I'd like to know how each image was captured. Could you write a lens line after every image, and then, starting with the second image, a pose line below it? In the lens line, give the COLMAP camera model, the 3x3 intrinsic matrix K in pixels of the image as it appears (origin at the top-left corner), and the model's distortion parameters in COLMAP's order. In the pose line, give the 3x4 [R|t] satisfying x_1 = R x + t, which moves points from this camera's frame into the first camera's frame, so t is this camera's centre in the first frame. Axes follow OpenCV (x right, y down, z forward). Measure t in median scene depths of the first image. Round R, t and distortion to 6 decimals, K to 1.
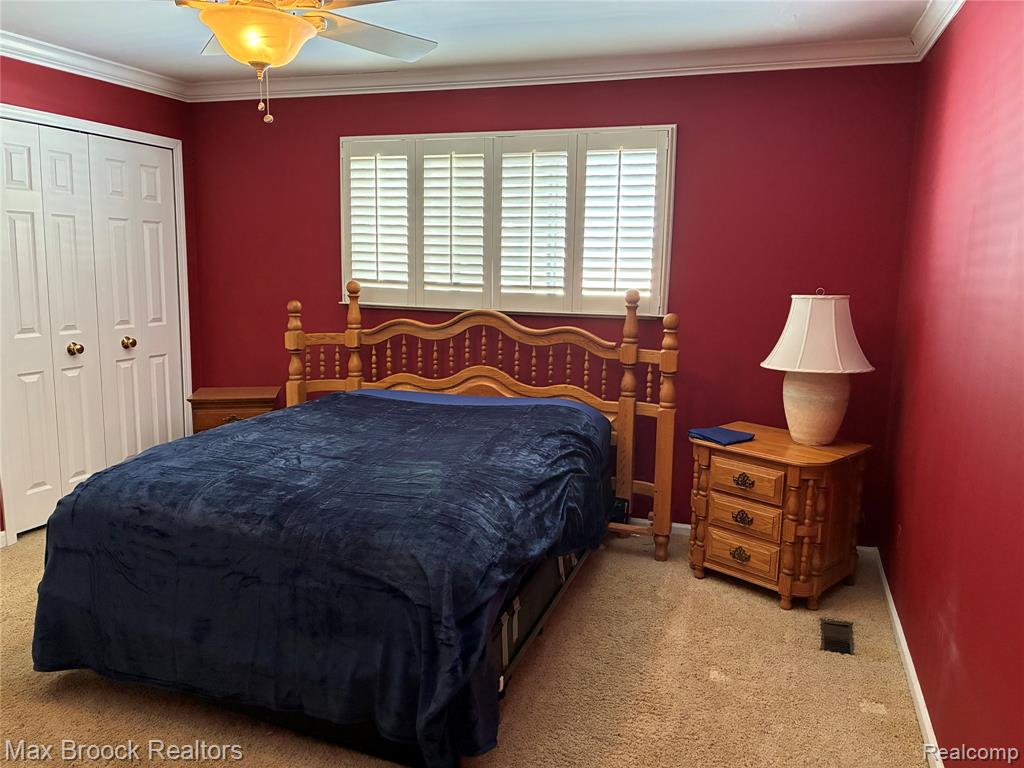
lens RADIAL K [[777.3, 0, 508.9], [0, 777.3, 382.1], [0, 0, 1]] dist [0.044140, -0.061001]
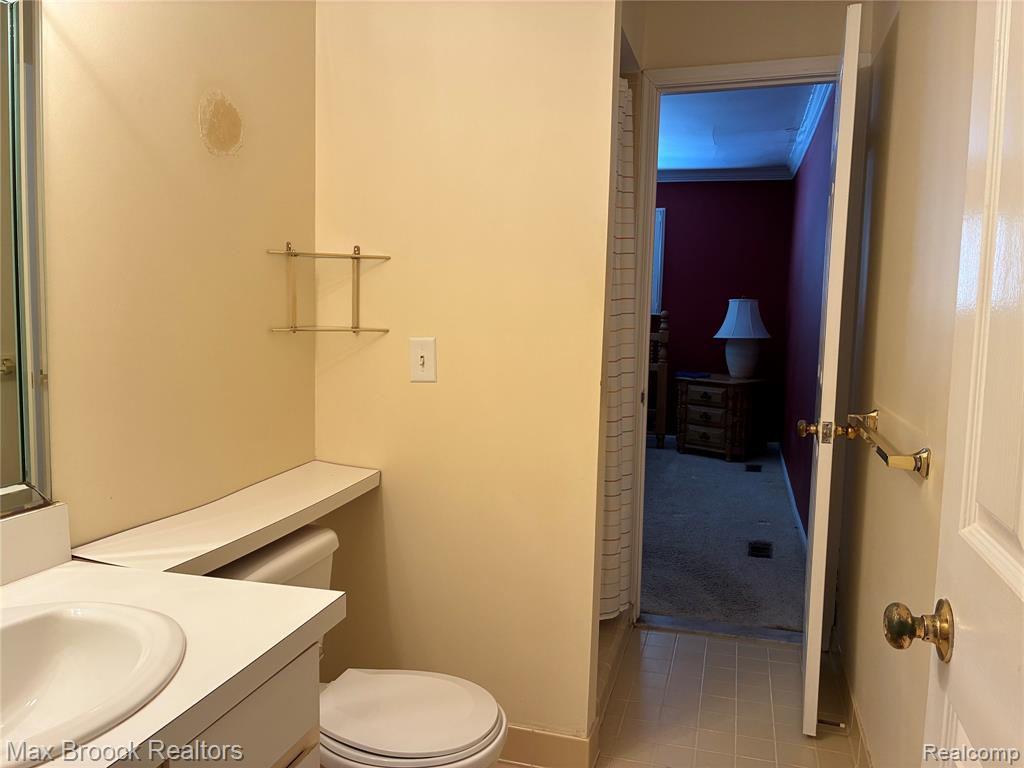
lens RADIAL K [[777.3, 0, 515.0], [0, 777.3, 377.0], [0, 0, 1]] dist [0.044140, -0.061001]
pose [[0.998197, 0.003018, 0.059947, -0.194208], [0.000973, 0.997790, -0.066442, 0.145786], [-0.060015, 0.066380, 0.995988, -0.607864]]
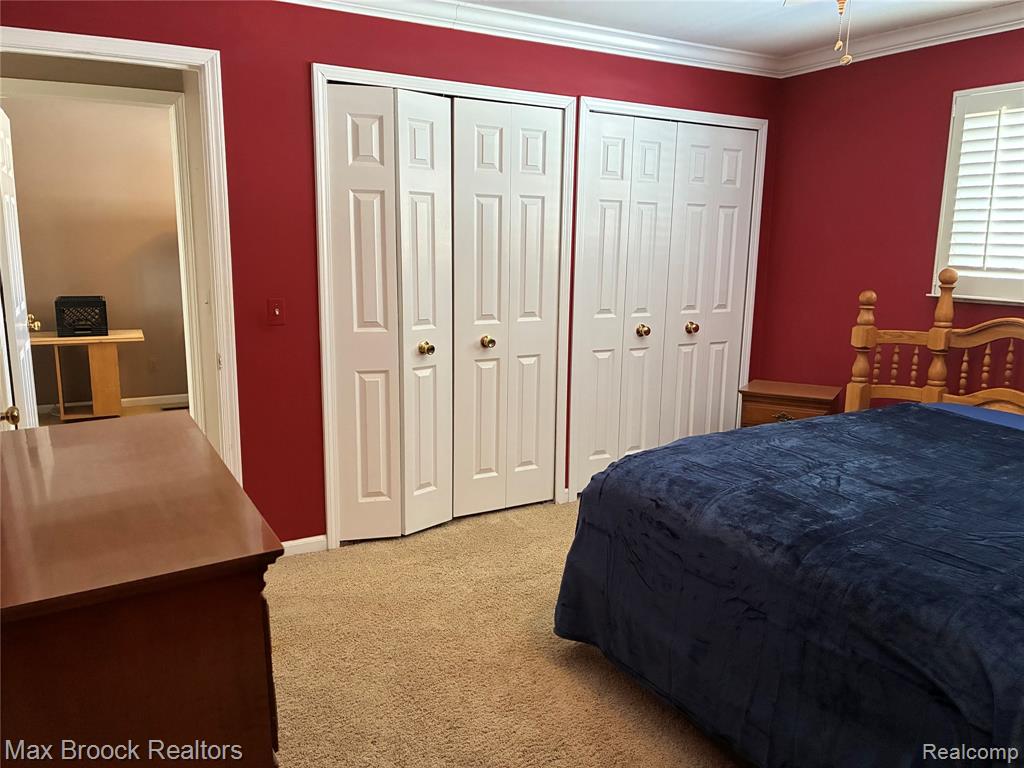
lens RADIAL K [[777.3, 0, 511.9], [0, 777.3, 386.8], [0, 0, 1]] dist [0.044140, -0.061001]
pose [[0.757330, 0.111114, -0.643510, -0.010450], [-0.100241, 0.993520, 0.053578, -0.010096], [0.645293, 0.023930, 0.763560, 0.156568]]
